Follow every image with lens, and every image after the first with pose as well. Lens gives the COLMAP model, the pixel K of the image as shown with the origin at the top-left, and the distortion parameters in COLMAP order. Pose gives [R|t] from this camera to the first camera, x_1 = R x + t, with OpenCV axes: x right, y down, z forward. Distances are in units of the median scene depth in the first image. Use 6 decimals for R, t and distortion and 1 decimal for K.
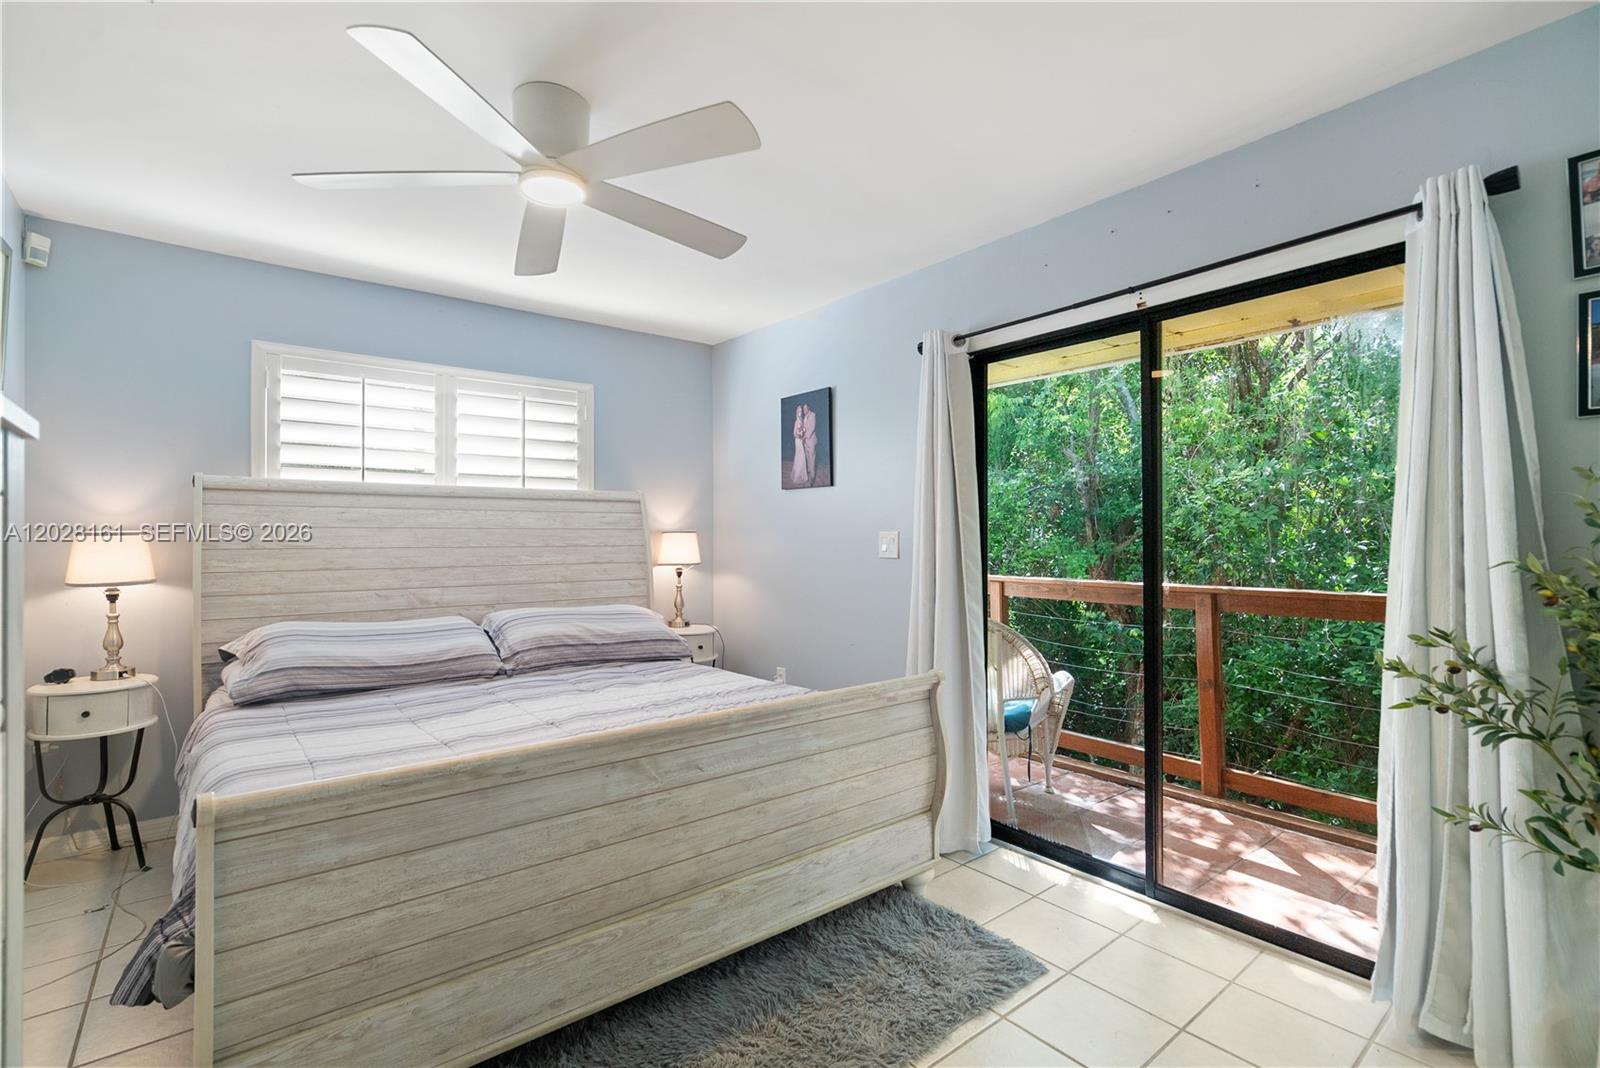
lens RADIAL K [[730.0, 0, 787.2], [0, 730.0, 532.6], [0, 0, 1]] dist [-0.003387, -0.000319]
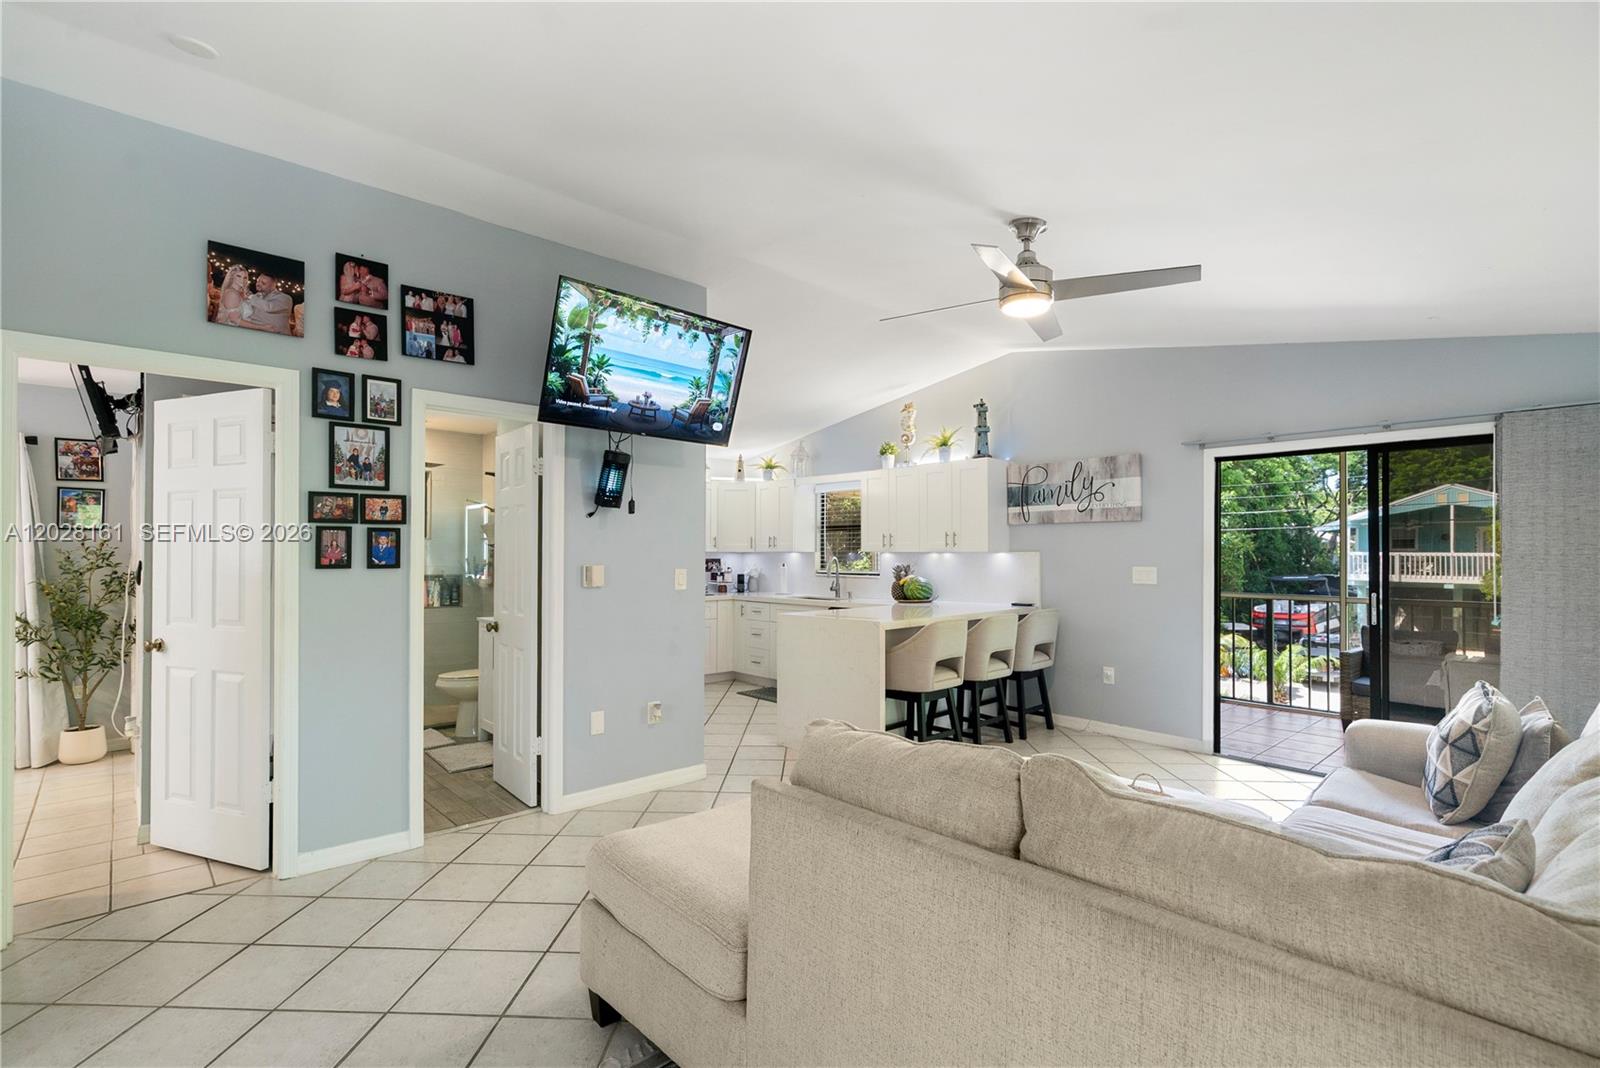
lens RADIAL K [[730.0, 0, 785.8], [0, 730.0, 544.2], [0, 0, 1]] dist [-0.003387, -0.000319]
pose [[-0.069205, 0.014161, 0.997502, -1.954630], [-0.004253, 0.999886, -0.014490, -0.073356], [-0.997593, -0.005245, -0.069137, -1.658732]]
